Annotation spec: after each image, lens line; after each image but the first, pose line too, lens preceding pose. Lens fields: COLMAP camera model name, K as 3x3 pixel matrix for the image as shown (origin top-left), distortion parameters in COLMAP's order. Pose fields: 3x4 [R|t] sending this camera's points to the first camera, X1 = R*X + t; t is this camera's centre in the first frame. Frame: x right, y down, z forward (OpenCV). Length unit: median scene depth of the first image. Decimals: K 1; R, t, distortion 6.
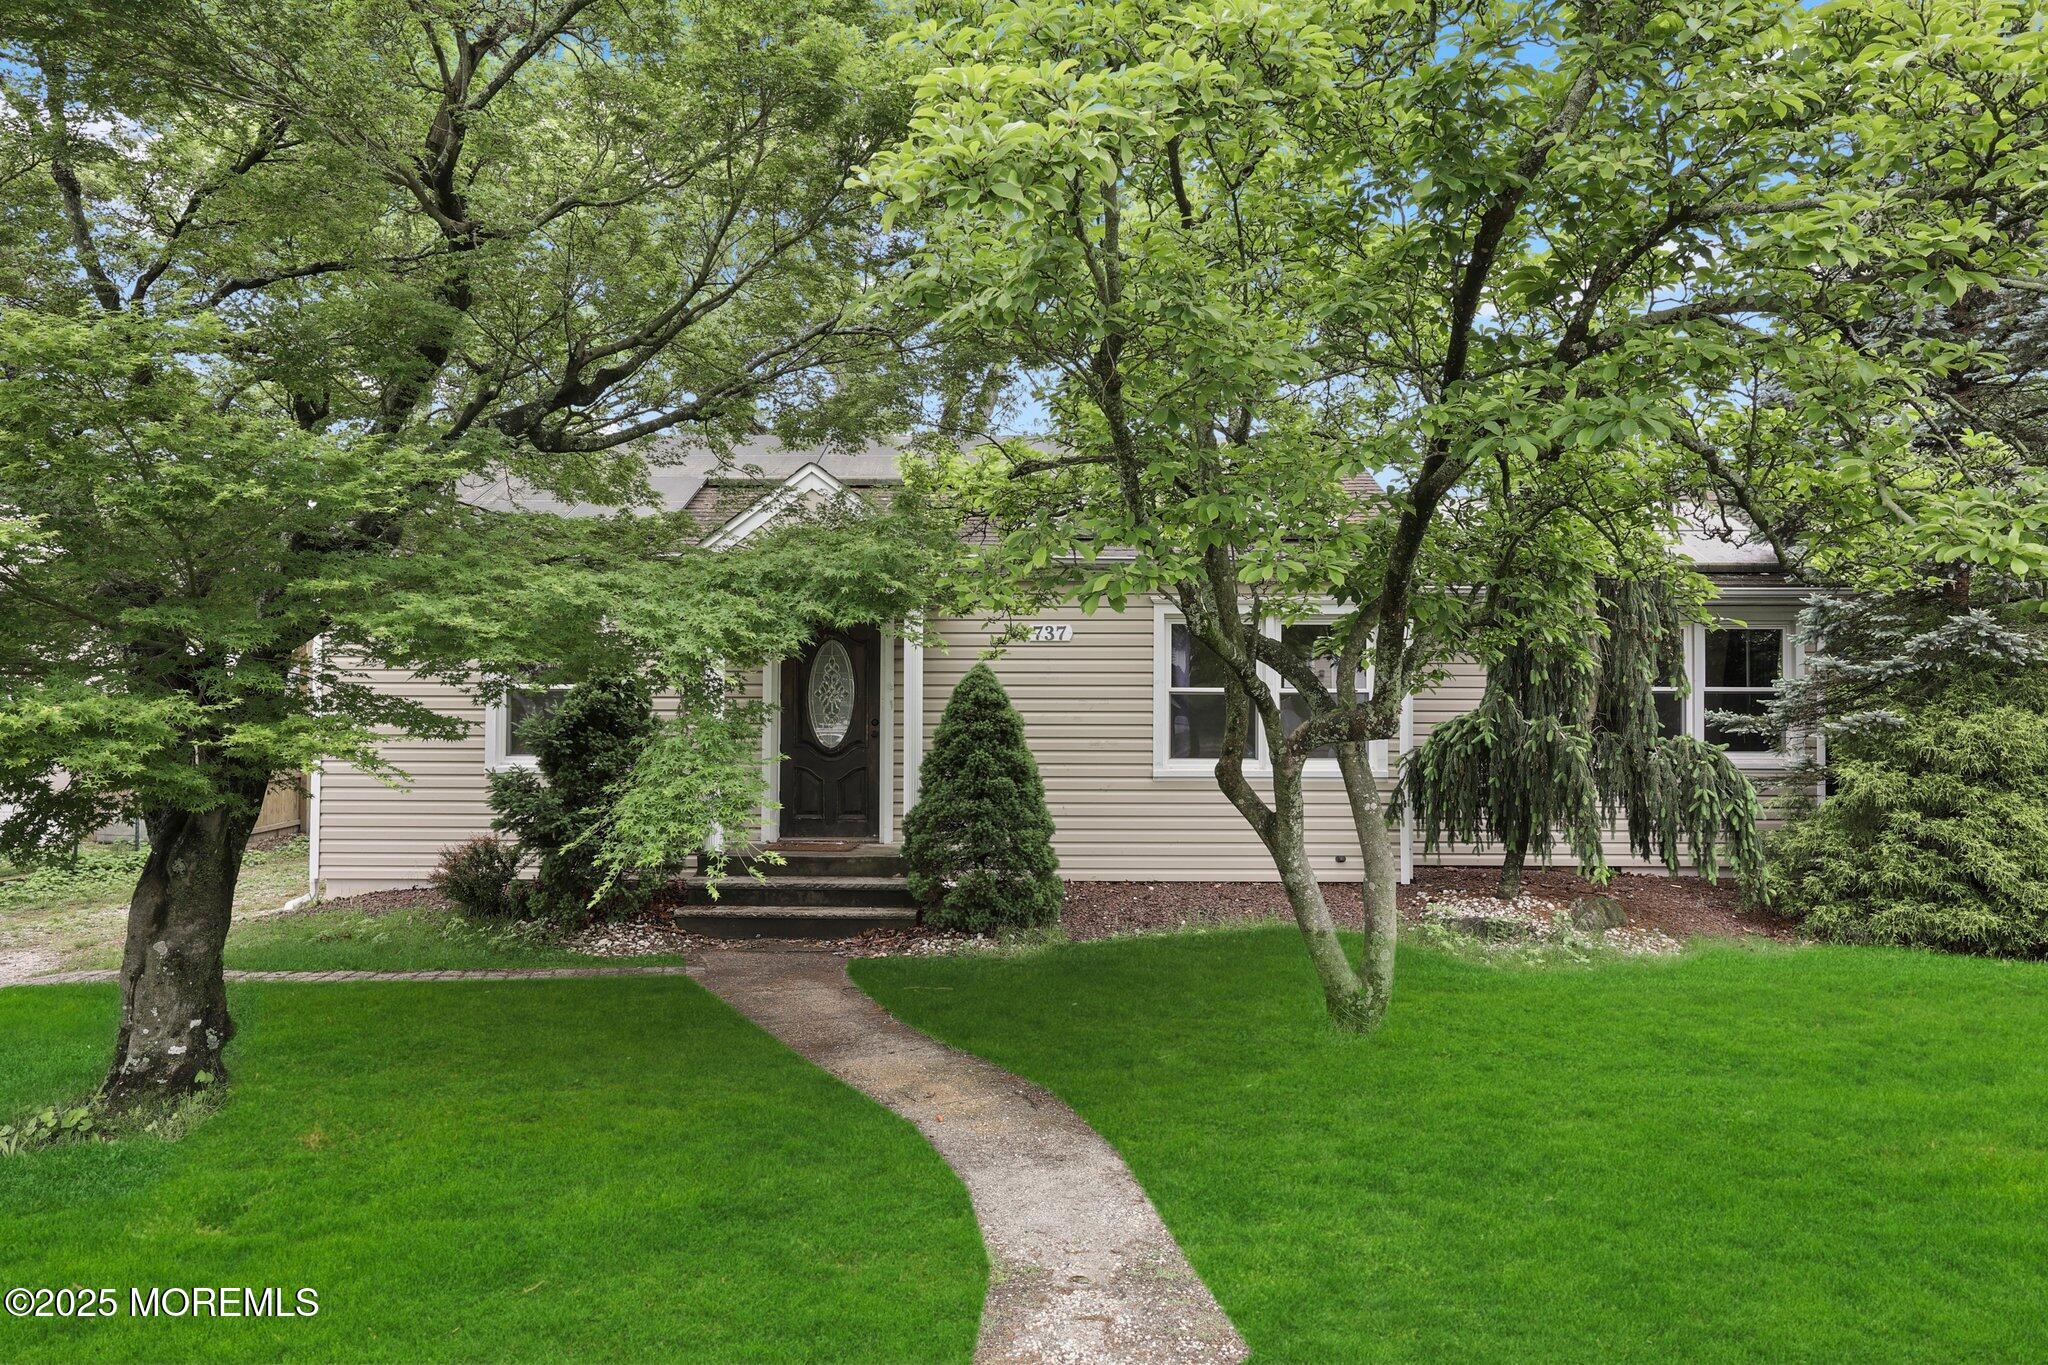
lens RADIAL K [[1421.2, 0, 1023.5], [0, 1421.2, 688.5], [0, 0, 1]] dist [0.002517, -0.002772]
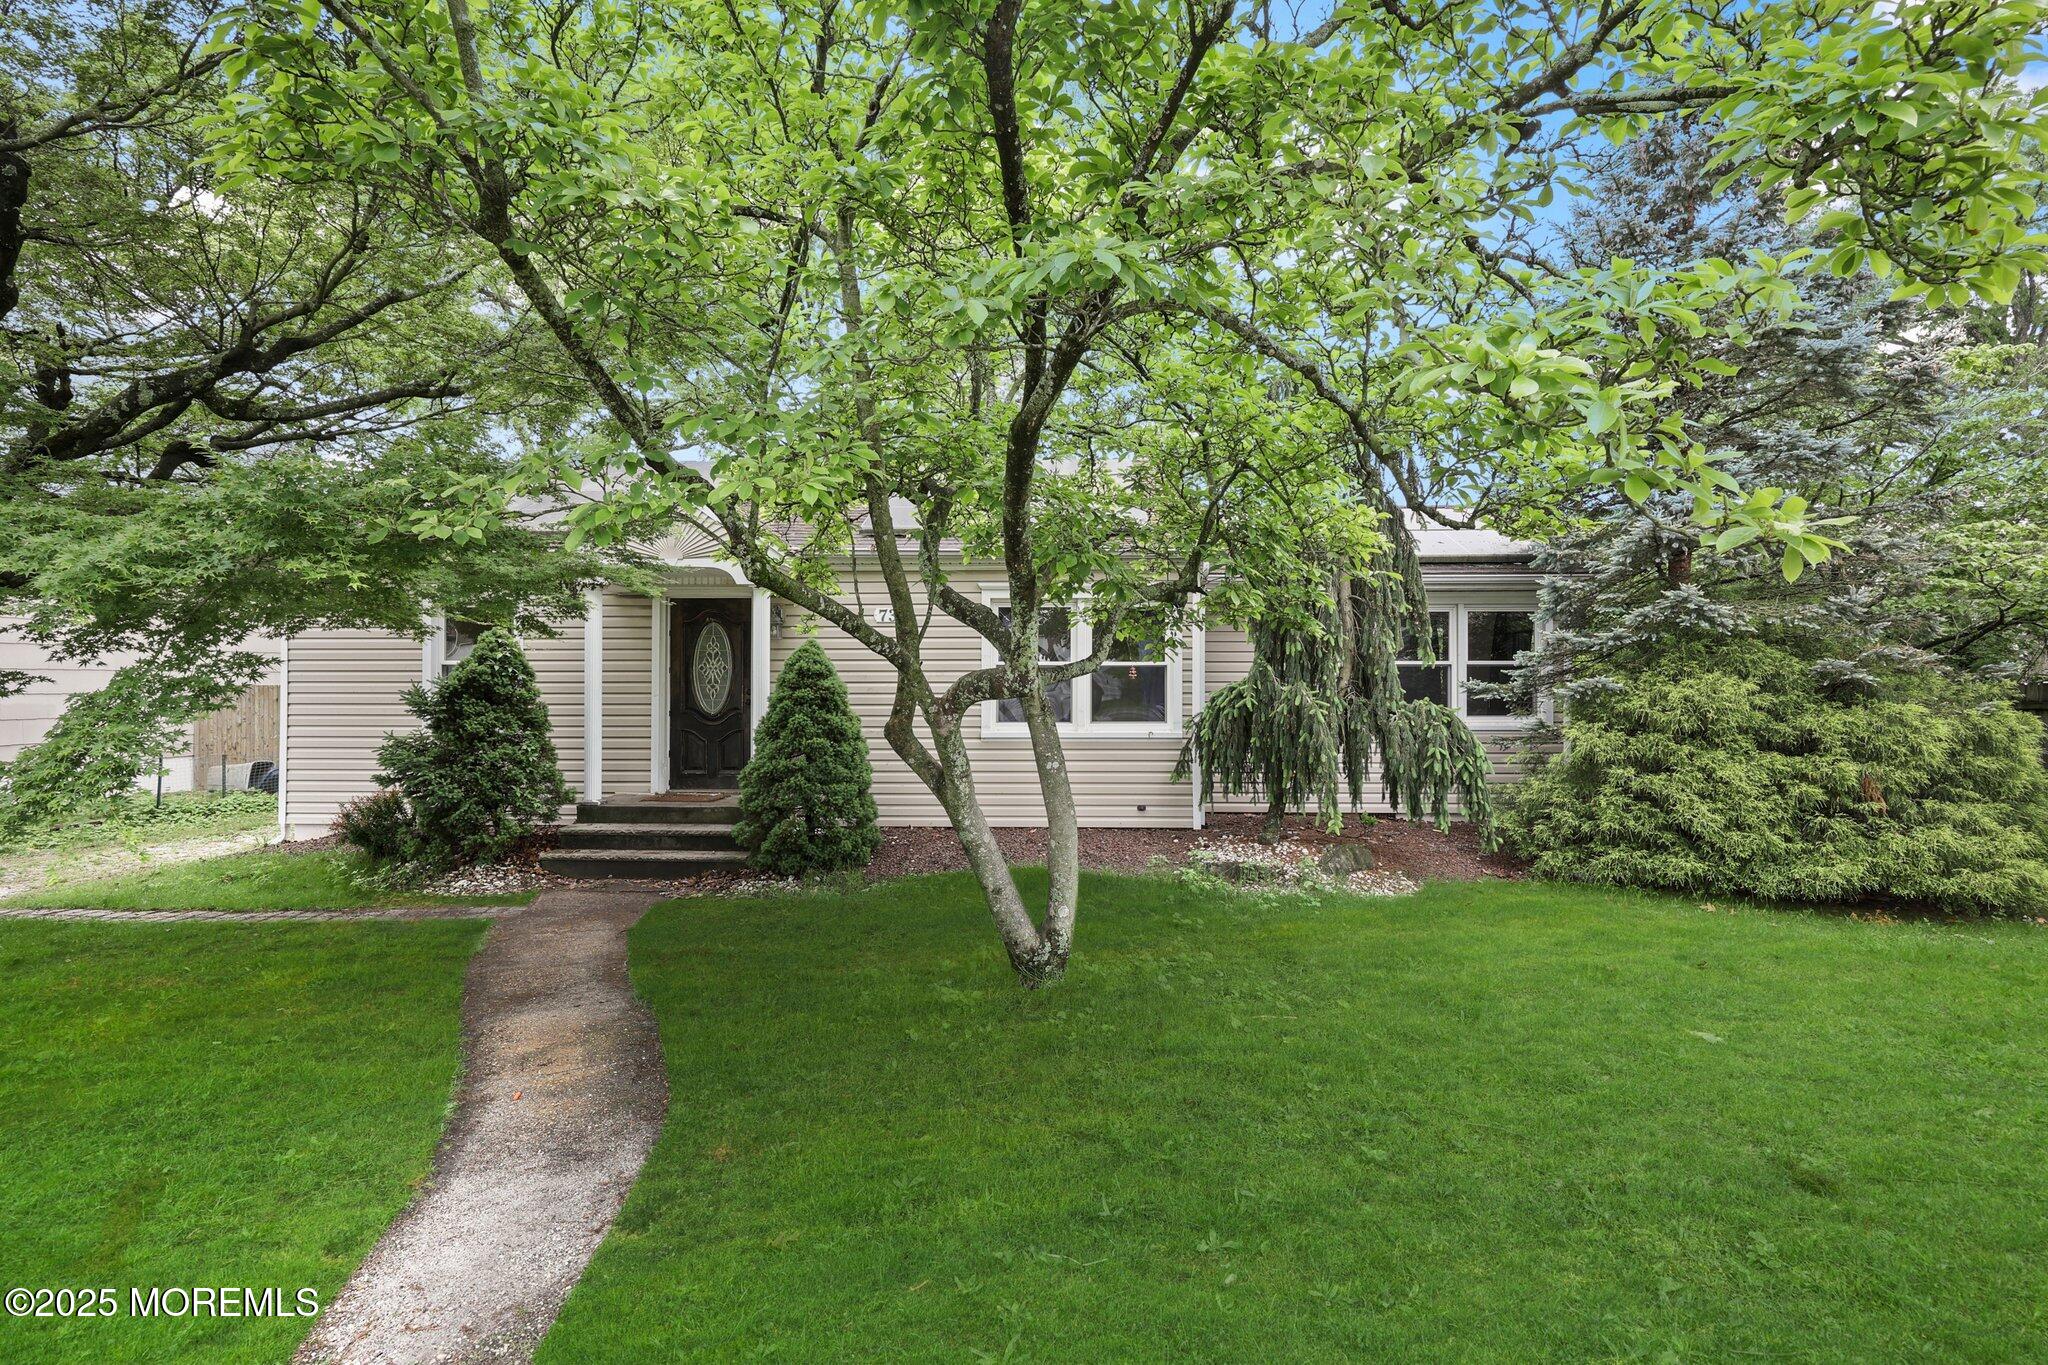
lens RADIAL K [[1012.6, 0, 1022.9], [0, 1012.6, 684.2], [0, 0, 1]] dist [0.002086, -0.000291]
pose [[0.999628, -0.002994, -0.027107, 0.172860], [0.003202, 0.999966, 0.007608, 0.013801], [0.027083, -0.007692, 0.999604, 0.194852]]
